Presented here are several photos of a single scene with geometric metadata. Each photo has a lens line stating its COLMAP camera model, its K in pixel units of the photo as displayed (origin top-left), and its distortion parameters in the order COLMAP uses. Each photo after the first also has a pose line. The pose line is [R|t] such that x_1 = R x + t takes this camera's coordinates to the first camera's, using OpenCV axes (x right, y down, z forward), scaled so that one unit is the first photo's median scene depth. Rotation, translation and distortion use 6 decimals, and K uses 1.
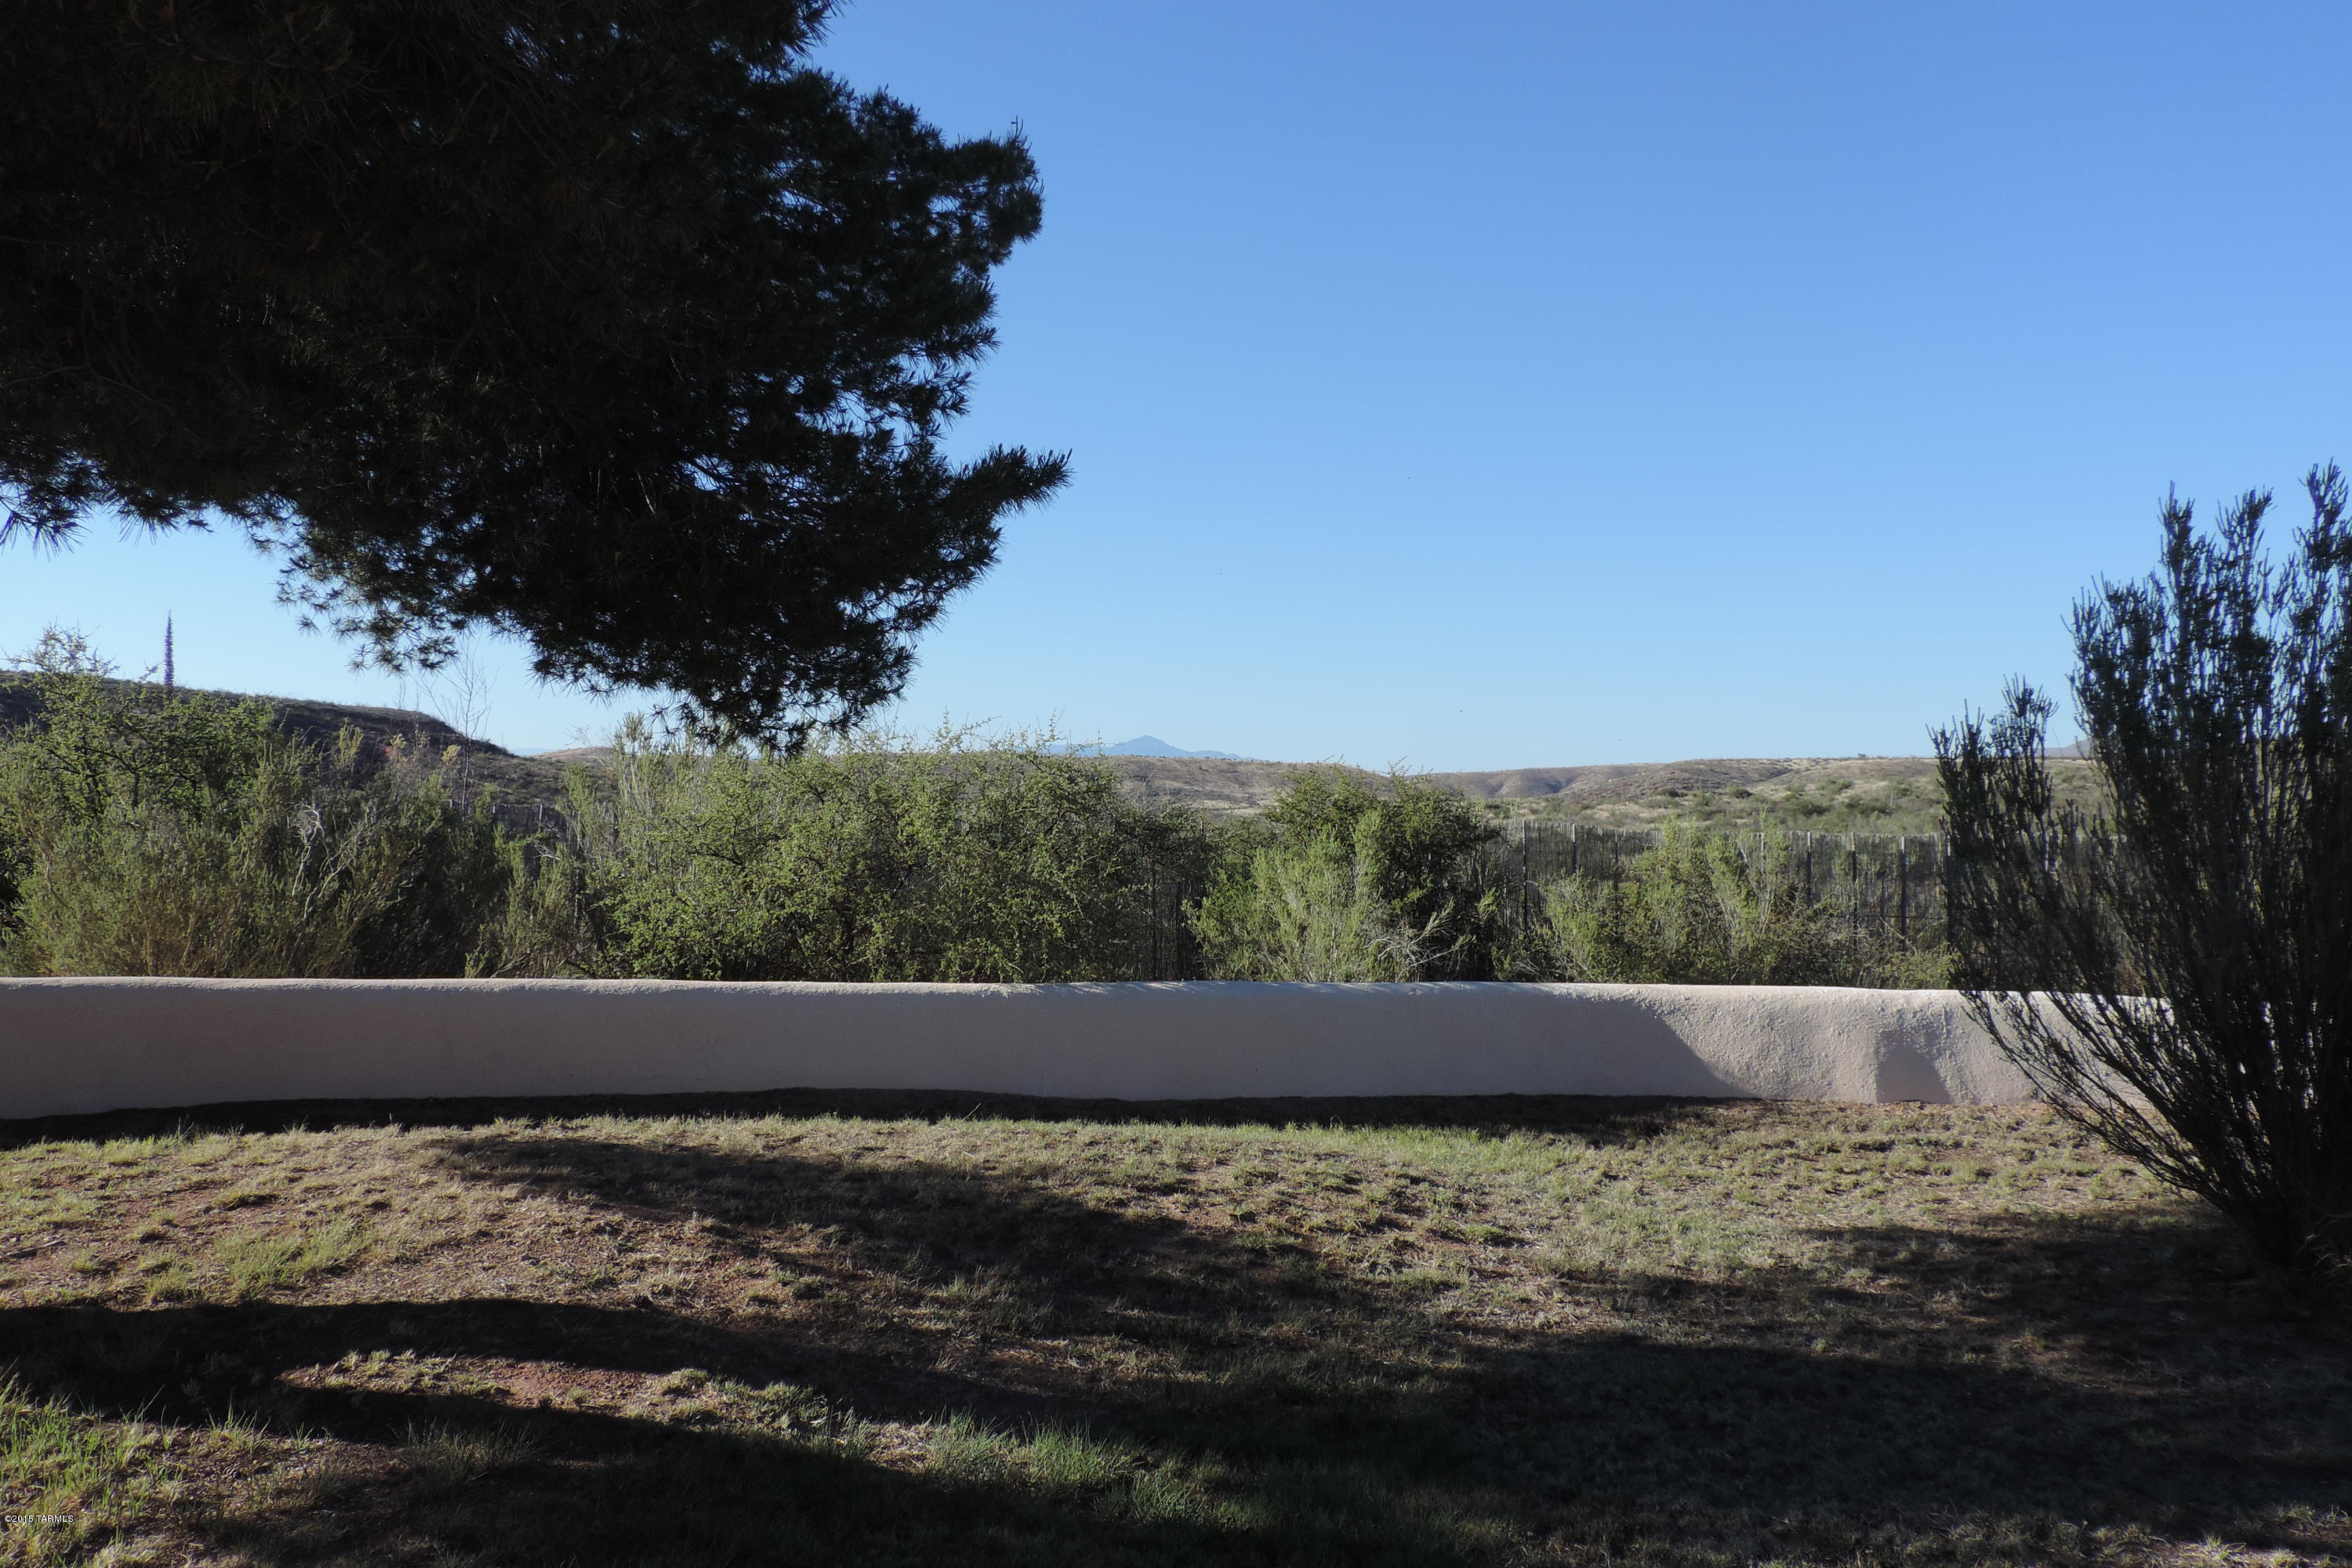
lens RADIAL K [[1885.0, 0, 1177.1], [0, 1885.0, 778.9], [0, 0, 1]] dist [-0.002293, 0.000695]
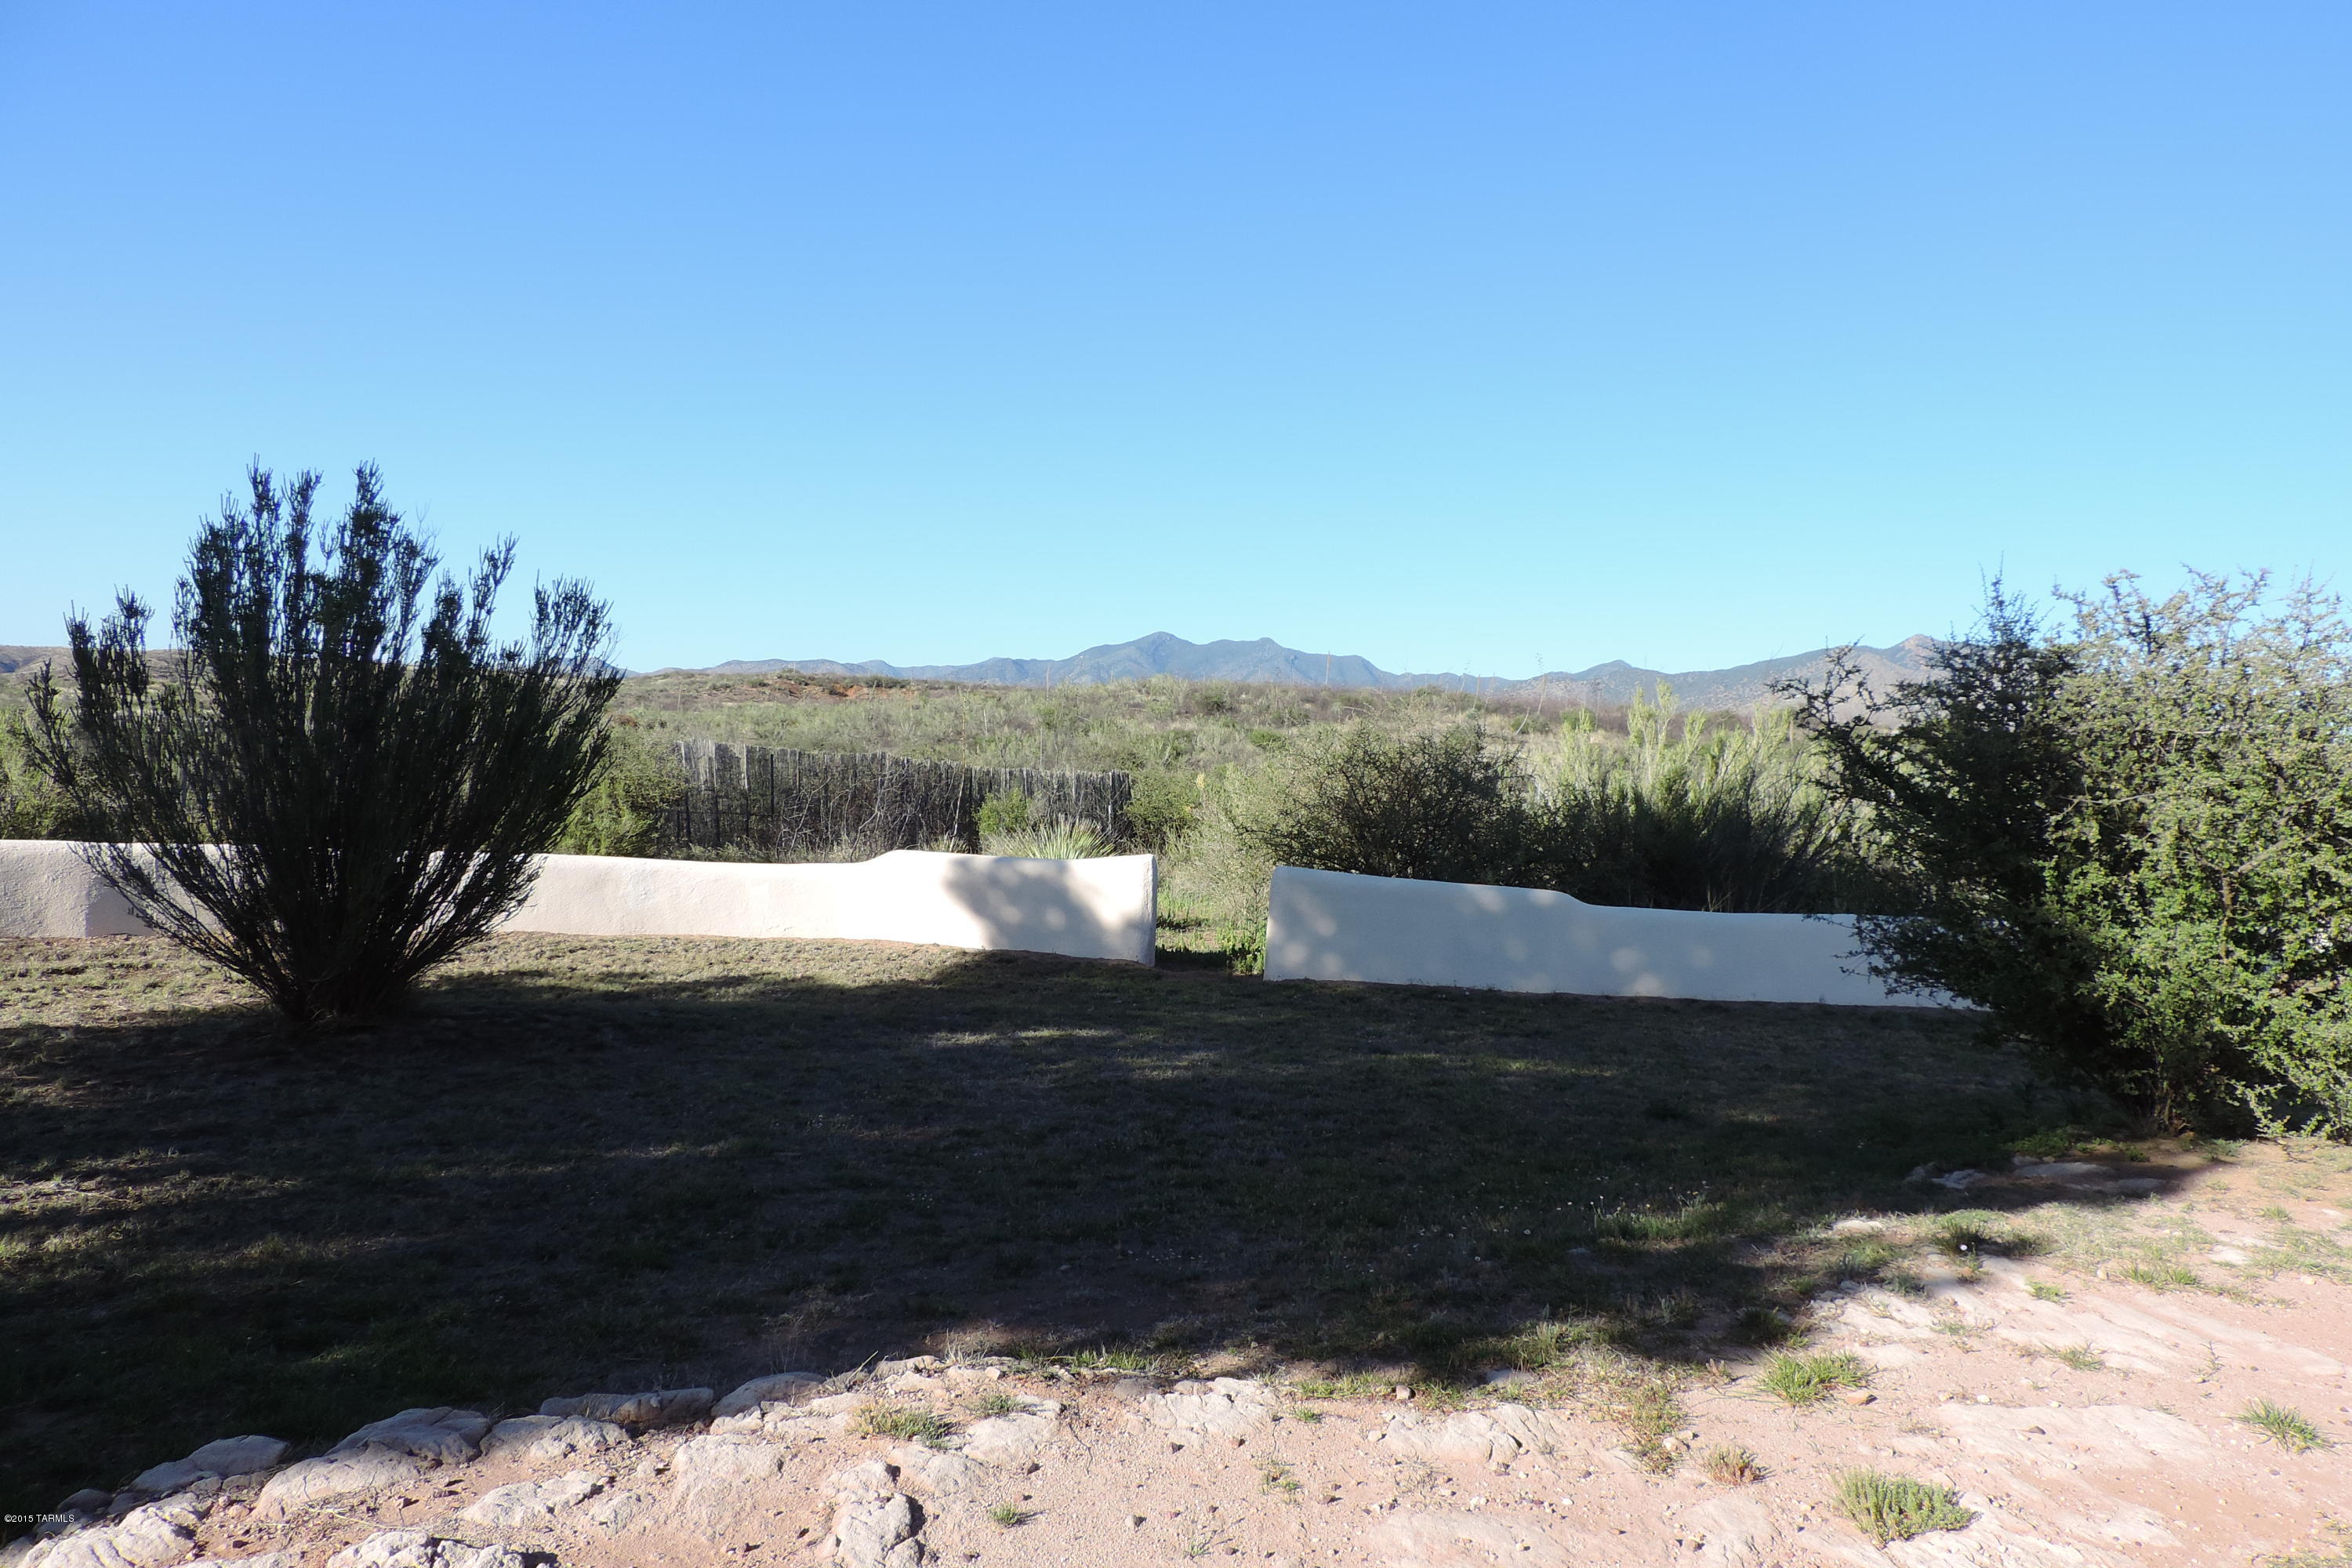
lens RADIAL K [[1679.1, 0, 1183.0], [0, 1679.1, 792.0], [0, 0, 1]] dist [-0.029204, 0.012633]
pose [[0.686521, 0.021074, 0.726805, 0.087078], [-0.066381, 0.997222, 0.033787, -0.000626], [-0.724074, -0.071442, 0.686012, -0.224859]]
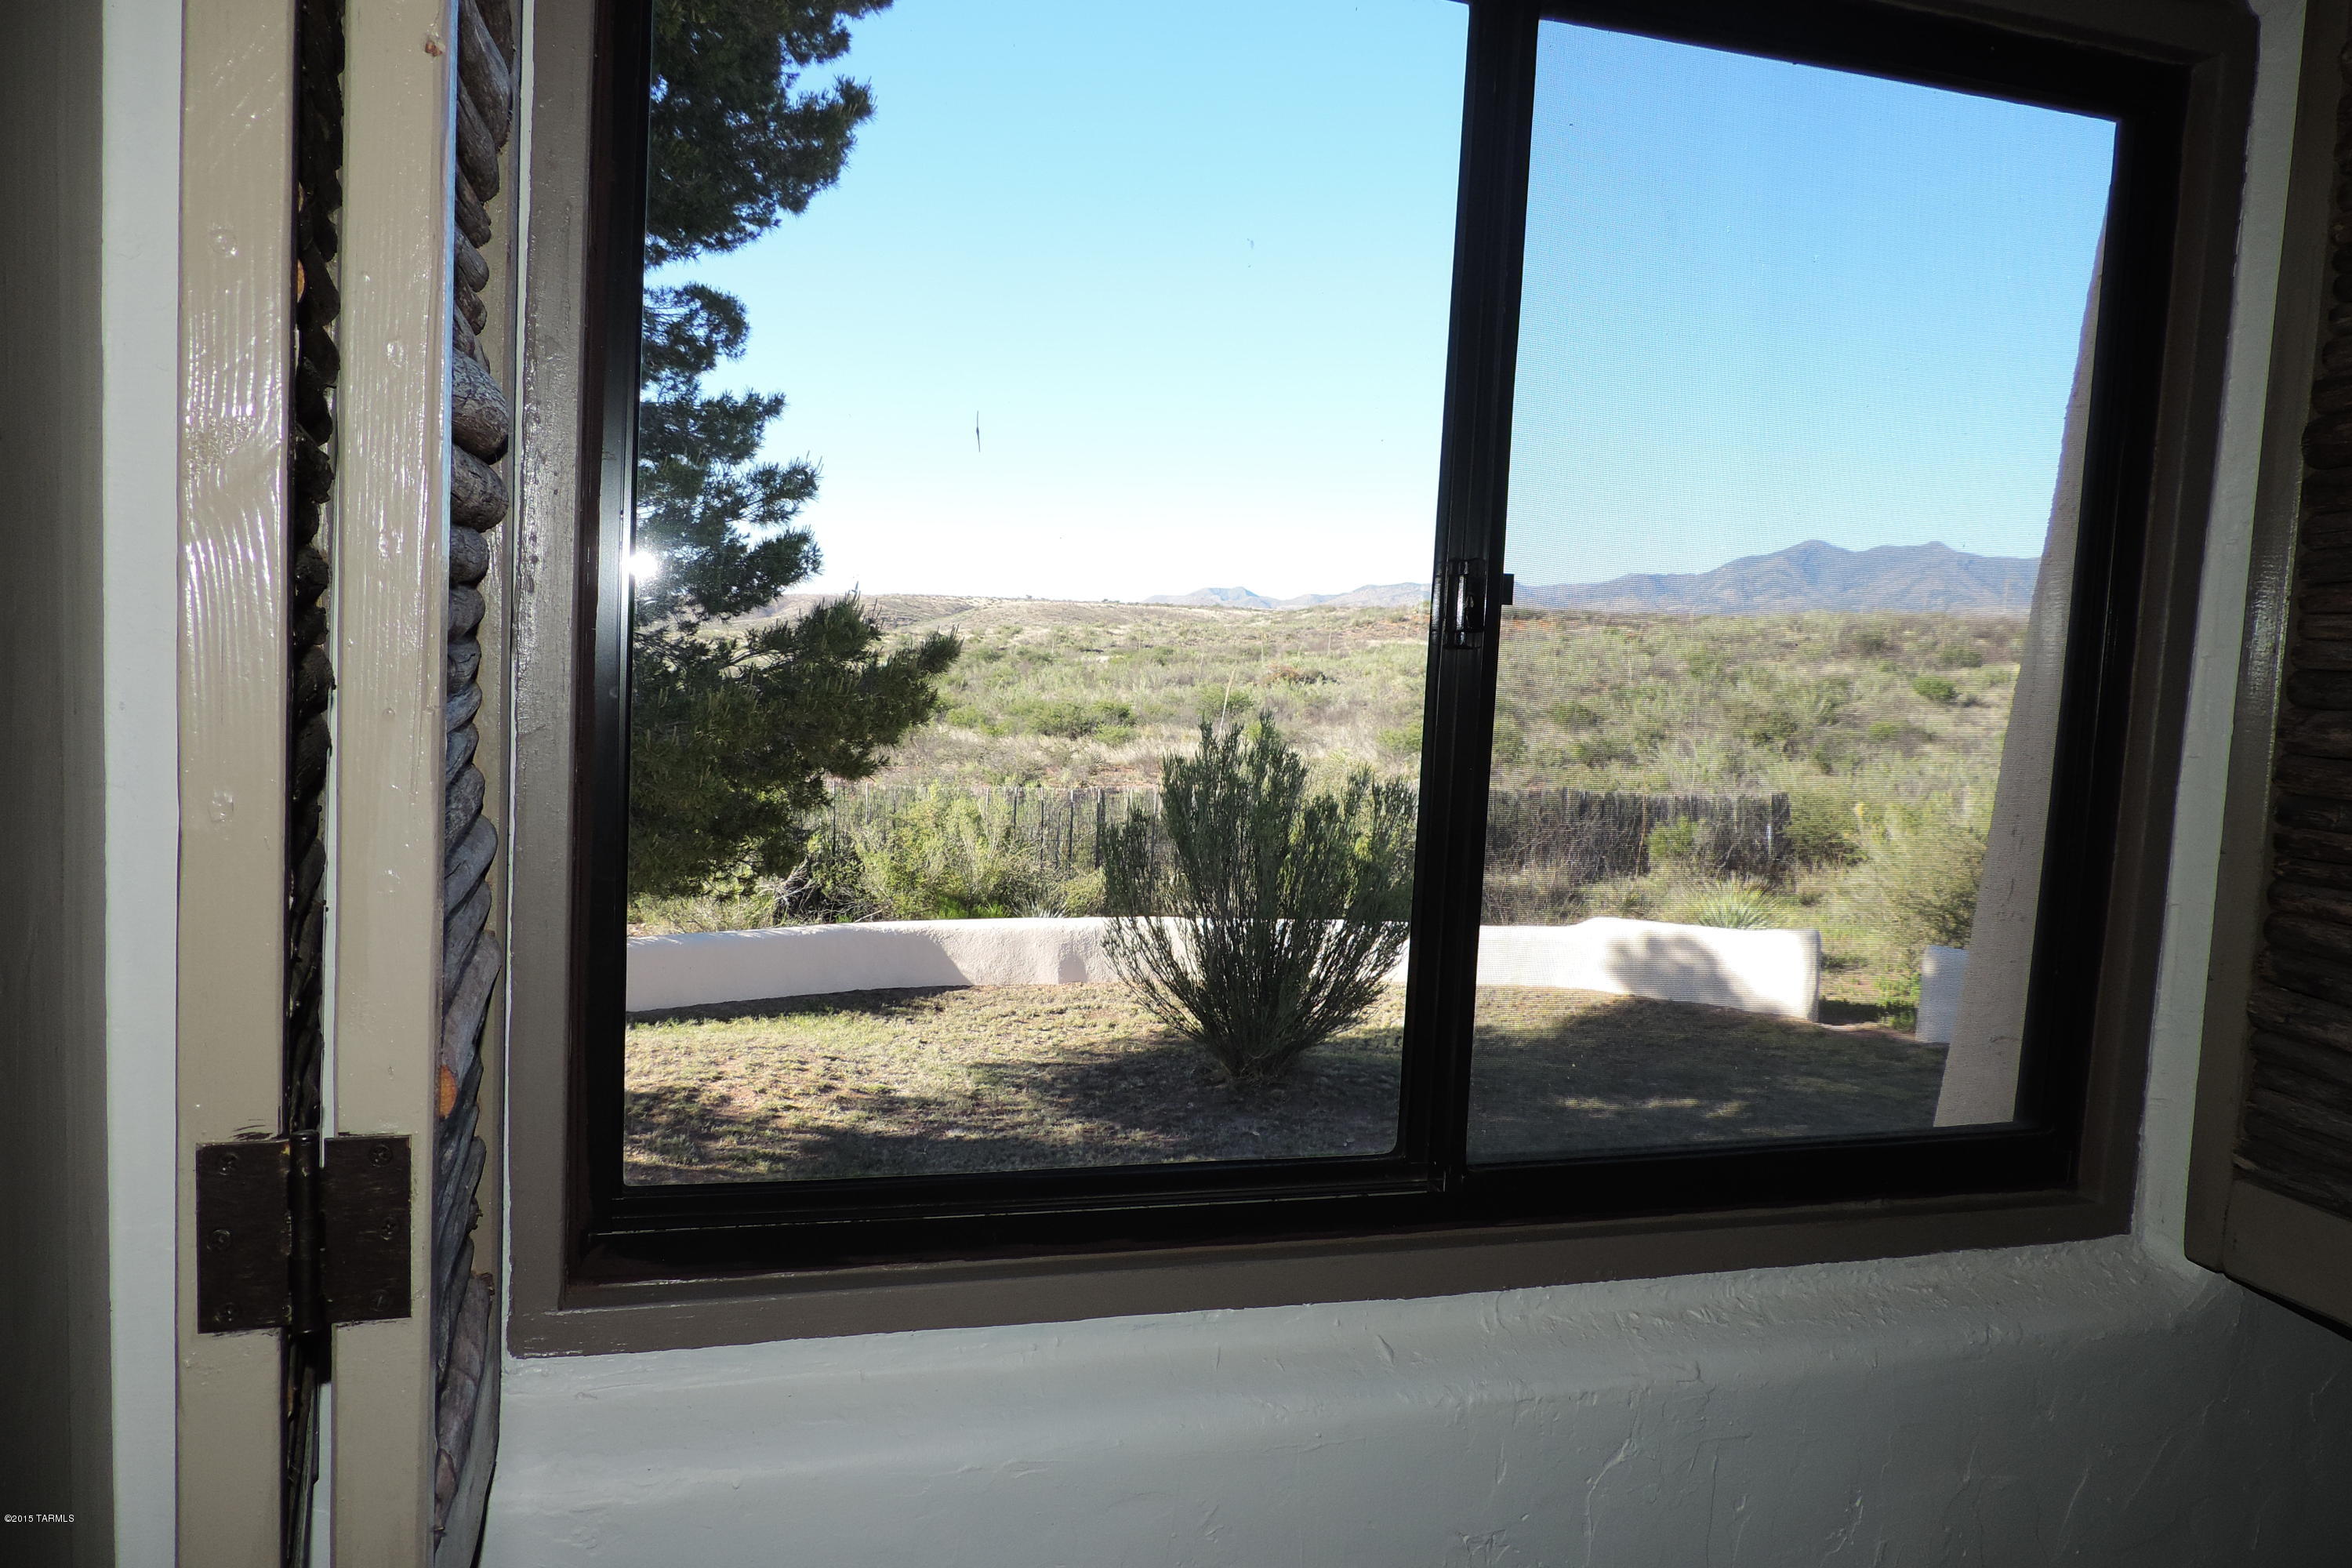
lens RADIAL K [[1679.1, 0, 1165.5], [0, 1679.1, 765.2], [0, 0, 1]] dist [-0.029204, 0.012633]
pose [[0.907975, 0.002571, 0.419016, -0.213677], [-0.043014, 0.995270, 0.087102, -0.186376], [-0.416810, -0.097110, 0.903791, -0.482931]]
